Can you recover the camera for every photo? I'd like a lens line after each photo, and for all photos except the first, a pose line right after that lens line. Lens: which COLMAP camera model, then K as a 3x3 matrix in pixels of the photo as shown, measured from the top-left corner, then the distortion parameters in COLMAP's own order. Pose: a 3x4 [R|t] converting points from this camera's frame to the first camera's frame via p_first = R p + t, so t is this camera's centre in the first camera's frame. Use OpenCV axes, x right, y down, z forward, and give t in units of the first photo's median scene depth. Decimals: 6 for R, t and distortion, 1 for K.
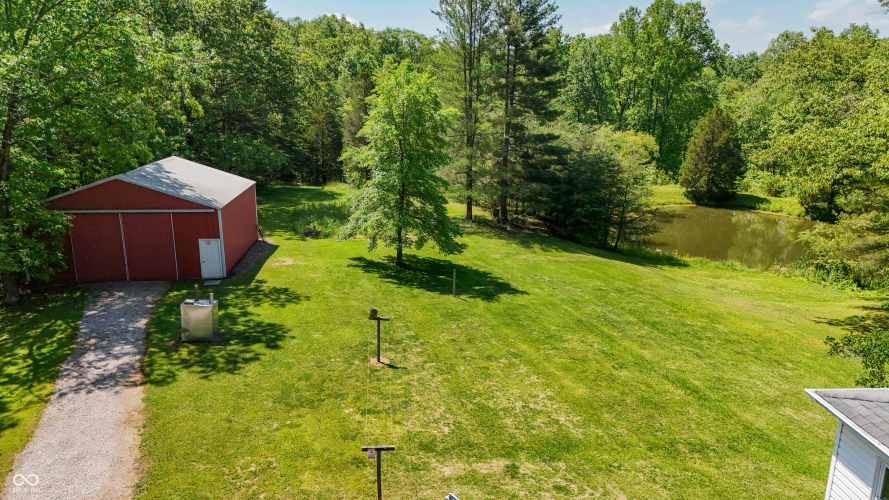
lens RADIAL K [[654.4, 0, 439.9], [0, 654.4, 251.4], [0, 0, 1]] dist [0.112175, -0.141046]
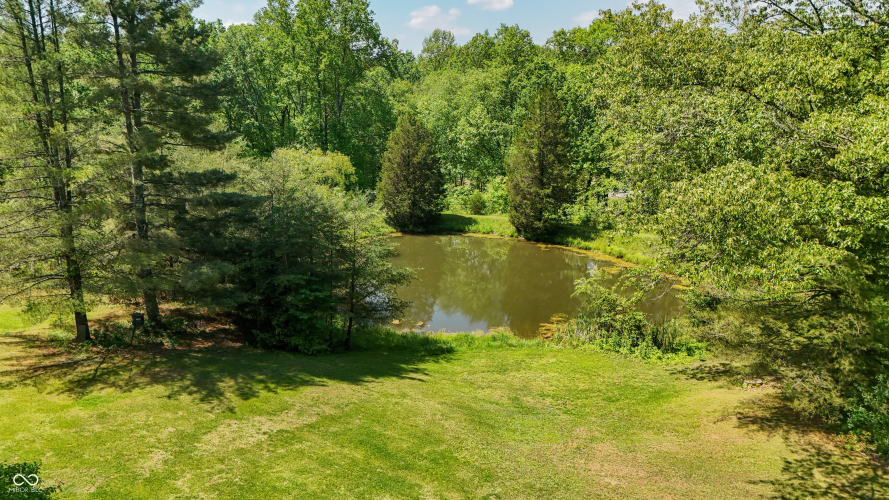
lens RADIAL K [[654.4, 0, 439.9], [0, 654.4, 251.4], [0, 0, 1]] dist [0.112175, -0.141046]
pose [[0.864650, -0.132239, 0.484658, 0.042951], [0.131855, 0.990649, 0.035063, -0.105280], [-0.484763, 0.033587, 0.874001, 0.395597]]
